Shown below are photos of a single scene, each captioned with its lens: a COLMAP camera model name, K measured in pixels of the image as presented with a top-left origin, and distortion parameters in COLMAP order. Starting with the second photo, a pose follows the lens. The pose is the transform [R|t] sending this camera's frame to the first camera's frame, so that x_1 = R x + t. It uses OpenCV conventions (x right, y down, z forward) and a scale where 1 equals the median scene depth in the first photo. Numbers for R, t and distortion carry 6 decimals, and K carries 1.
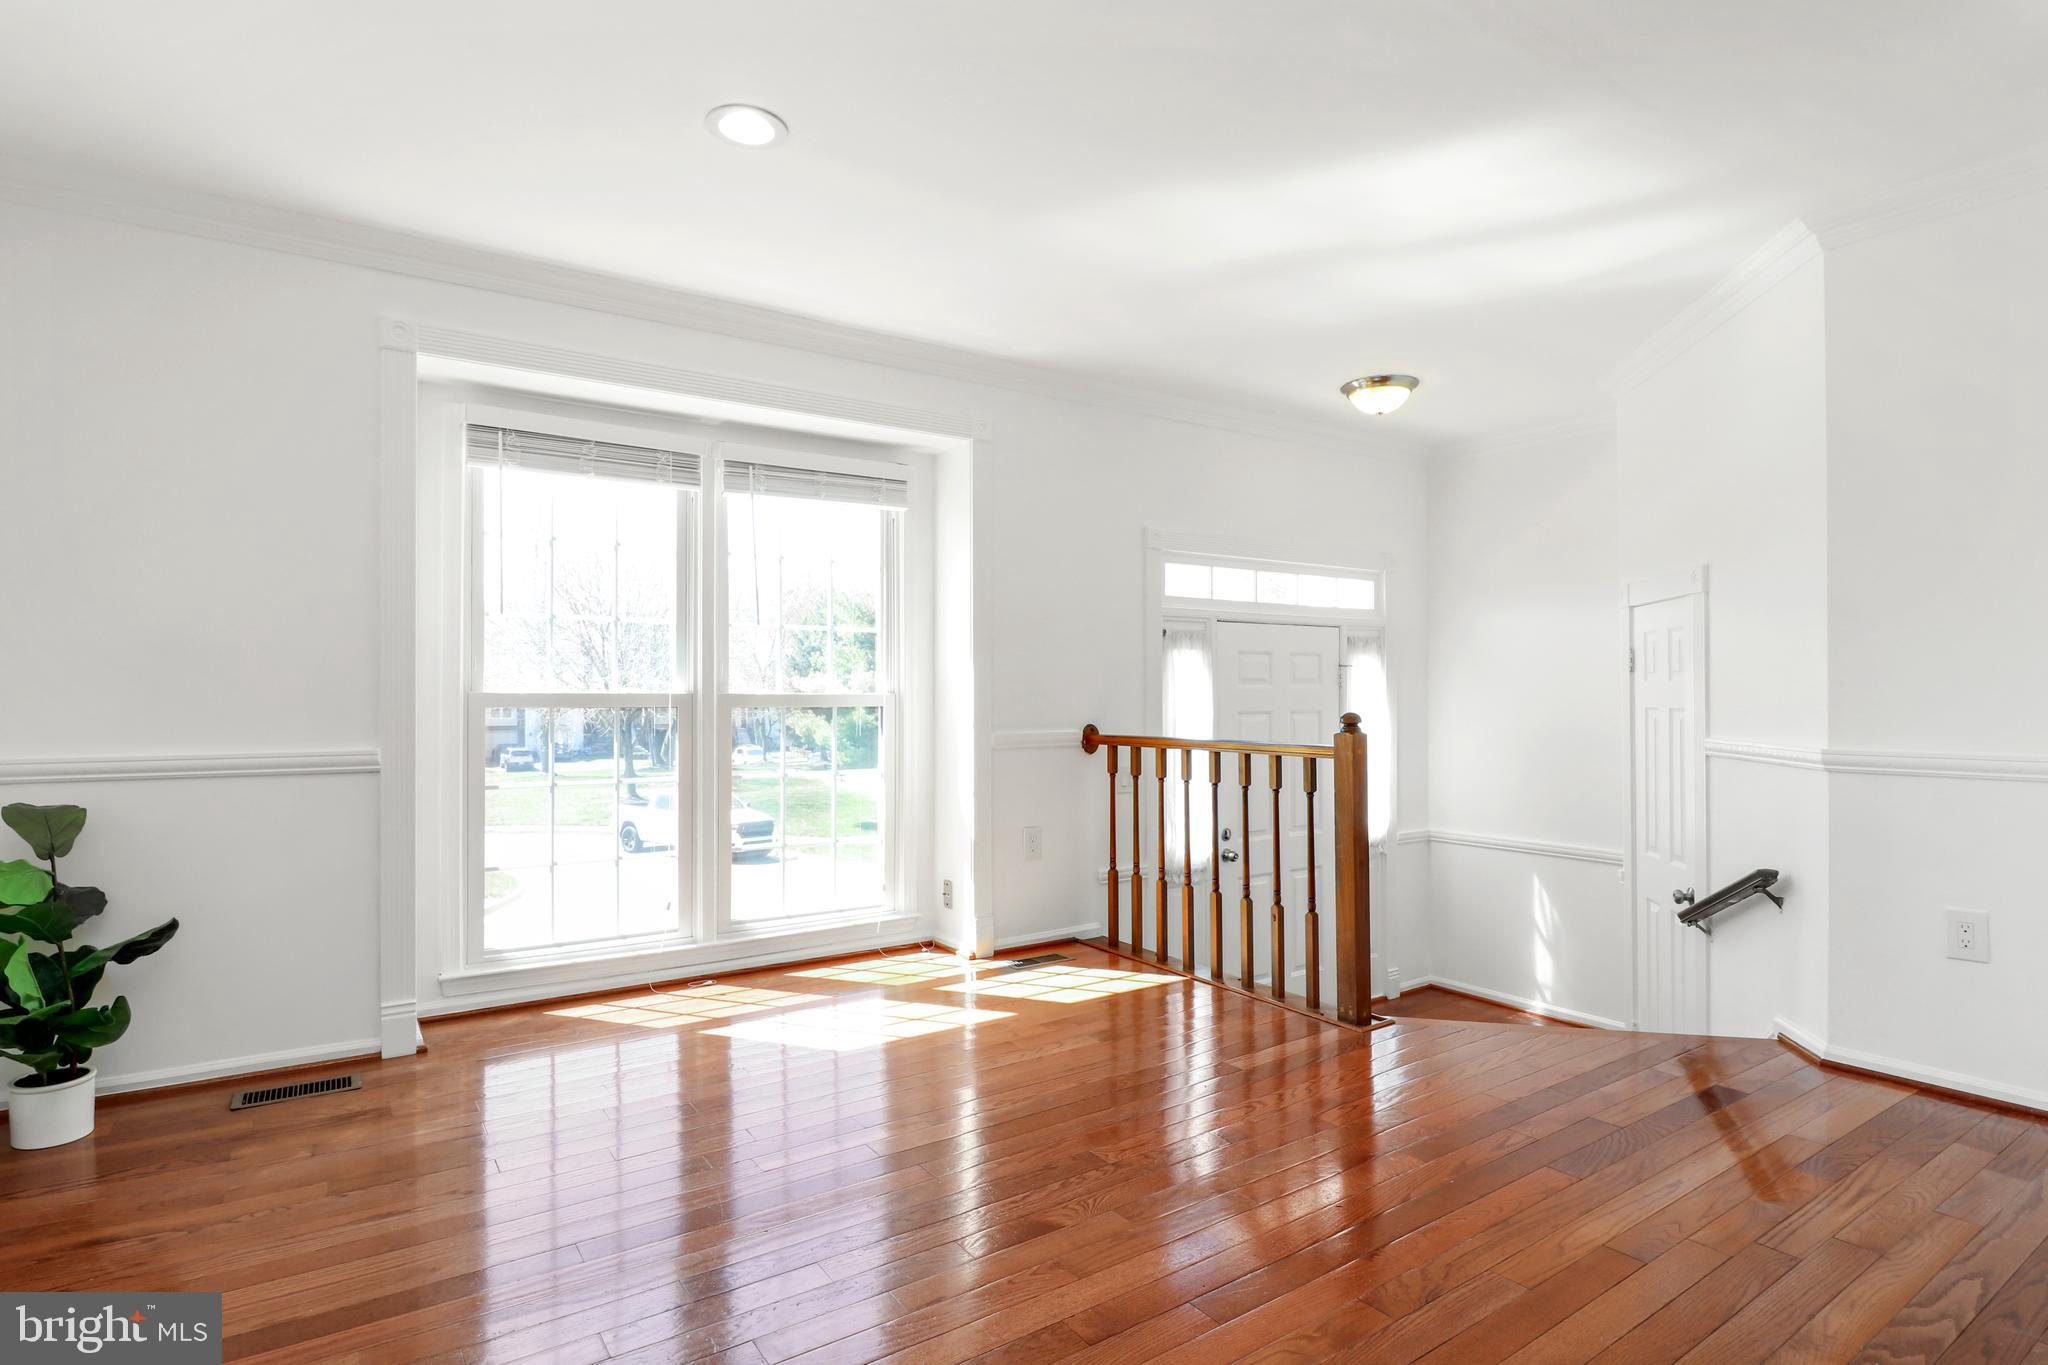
lens RADIAL K [[1050.8, 0, 1031.5], [0, 1050.8, 689.3], [0, 0, 1]] dist [0.005315, -0.007239]
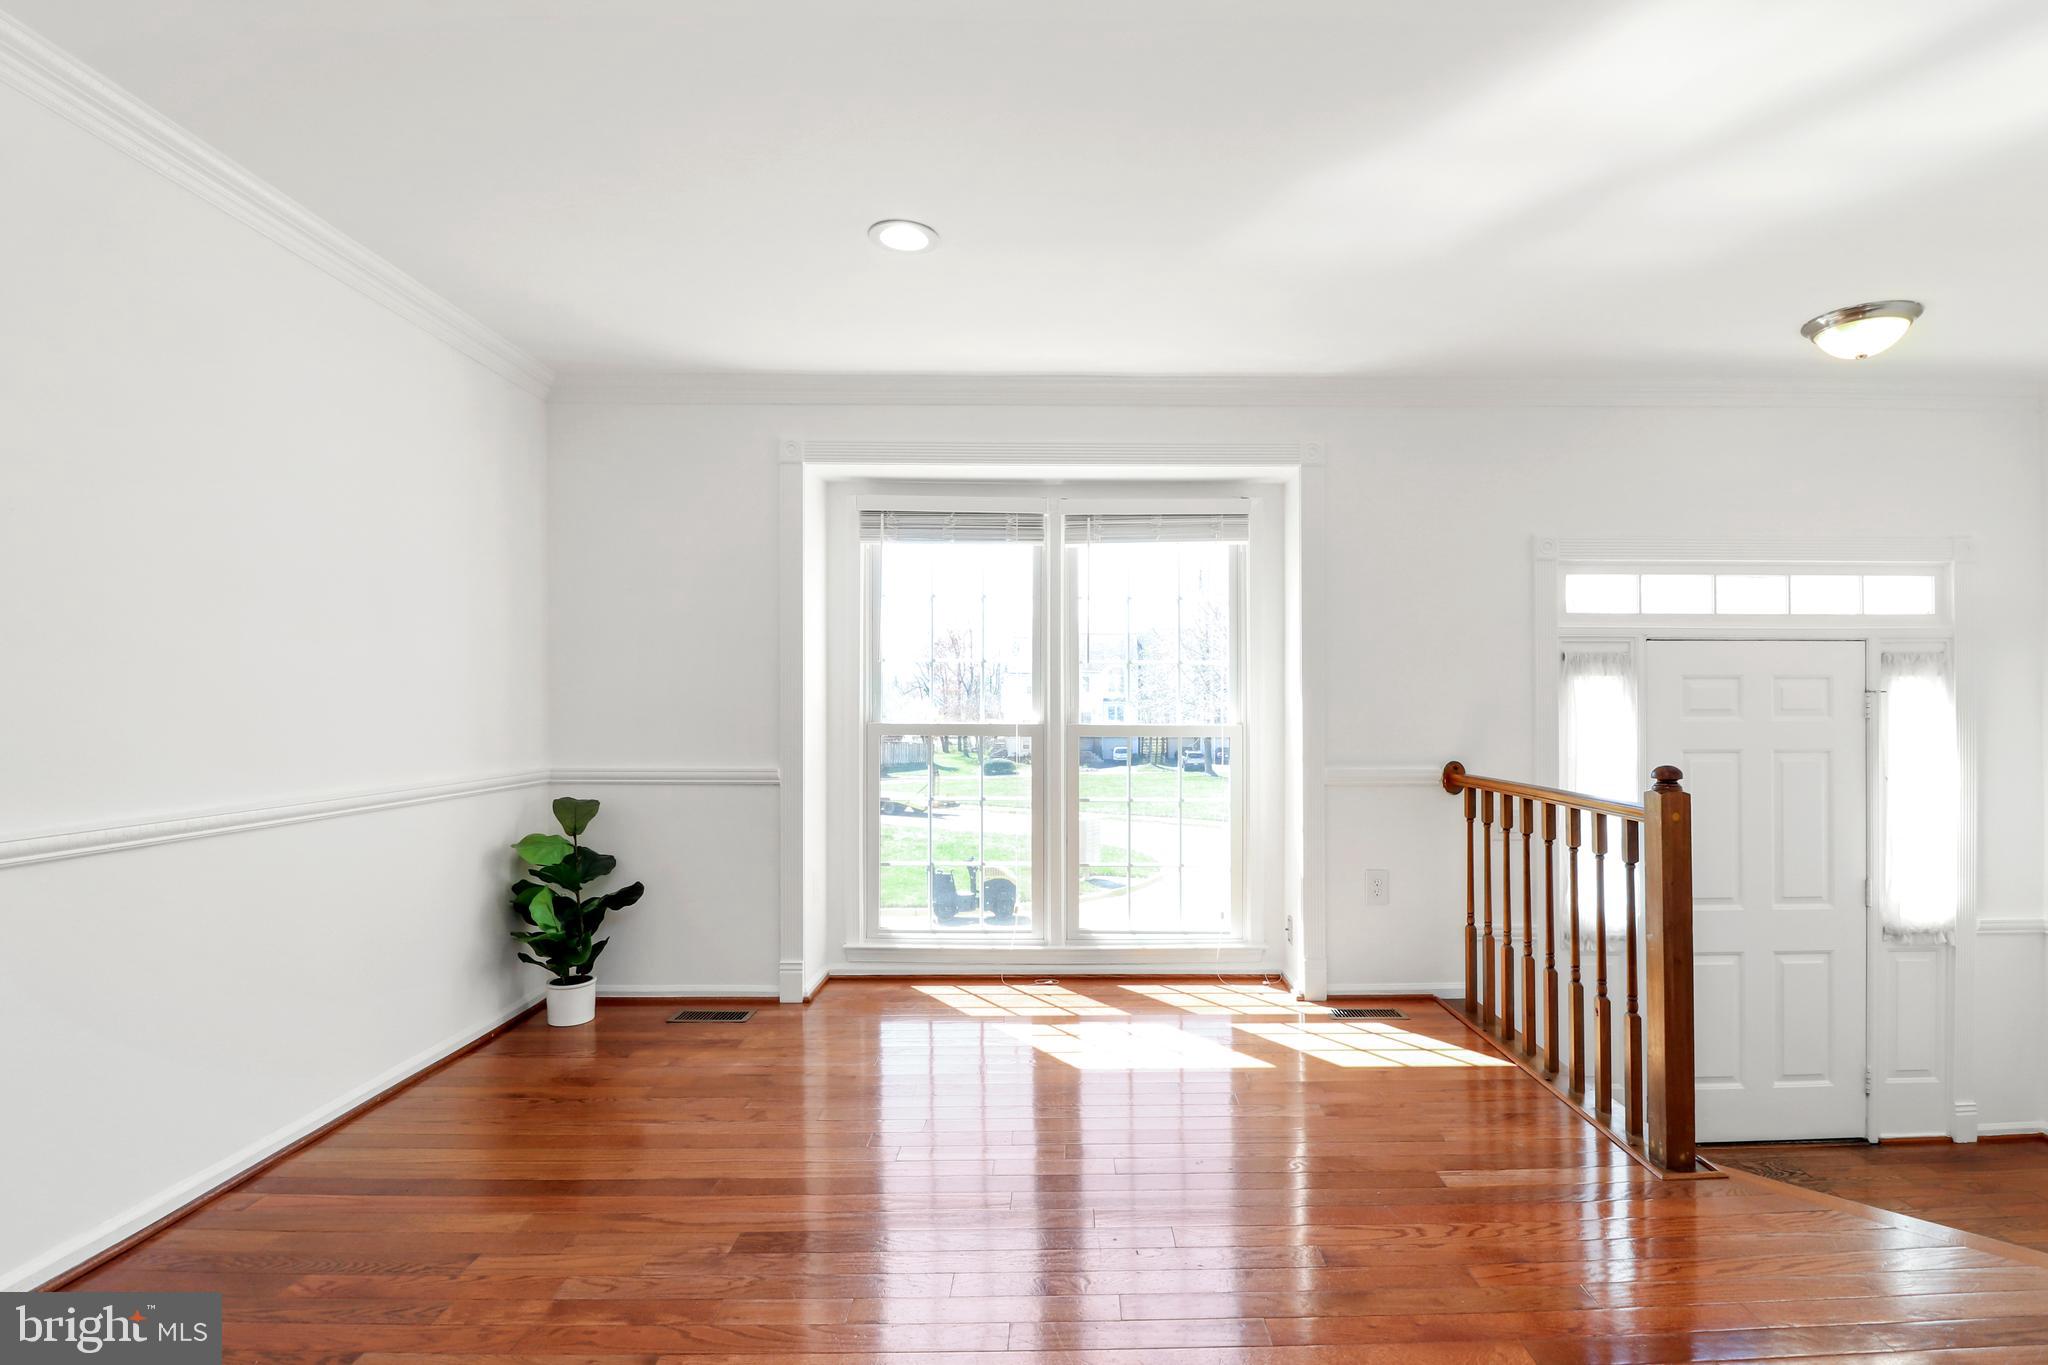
lens RADIAL K [[985.6, 0, 1094.0], [0, 985.6, 705.9], [0, 0, 1]] dist [0.001141, -0.011756]
pose [[0.837031, 0.003726, -0.547142, 0.302300], [-0.000709, 0.999983, 0.005725, -0.022026], [0.547155, -0.004404, 0.837020, 0.142693]]
